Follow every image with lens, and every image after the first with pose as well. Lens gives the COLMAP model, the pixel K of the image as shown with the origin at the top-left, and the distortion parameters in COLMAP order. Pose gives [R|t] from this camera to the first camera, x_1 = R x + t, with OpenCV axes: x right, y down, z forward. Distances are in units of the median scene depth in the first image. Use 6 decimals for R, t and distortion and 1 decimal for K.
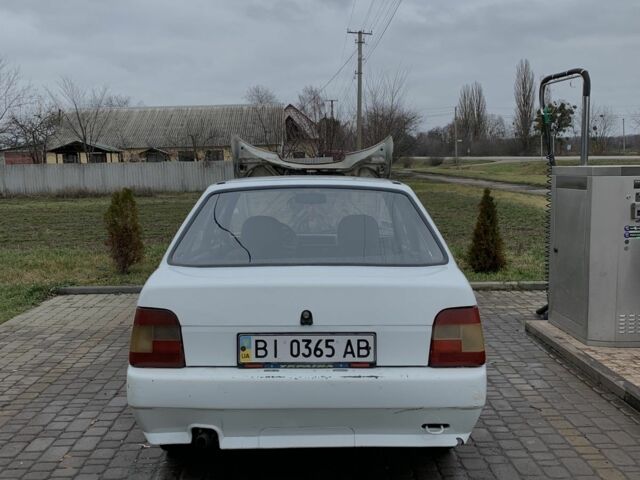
lens RADIAL K [[693.7, 0, 331.2], [0, 693.7, 241.5], [0, 0, 1]] dist [0.128808, -0.325103]
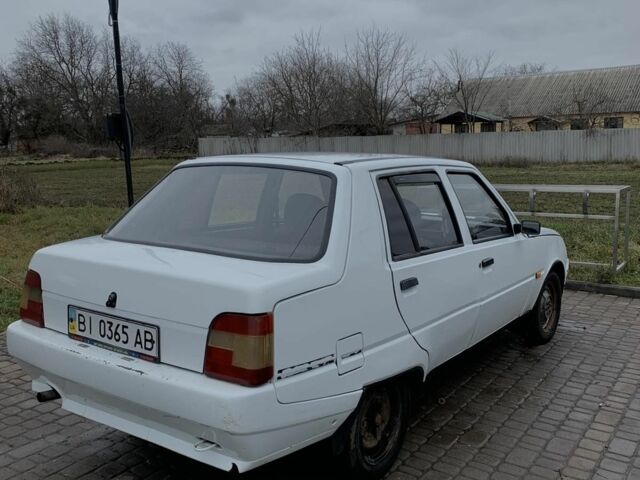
lens RADIAL K [[693.7, 0, 331.2], [0, 693.7, 241.5], [0, 0, 1]] dist [0.128808, -0.325103]
pose [[0.782808, 0.094964, -0.614974, 0.806710], [-0.066658, 0.995397, 0.068859, -0.061239], [0.618682, -0.012911, 0.785535, 0.412667]]
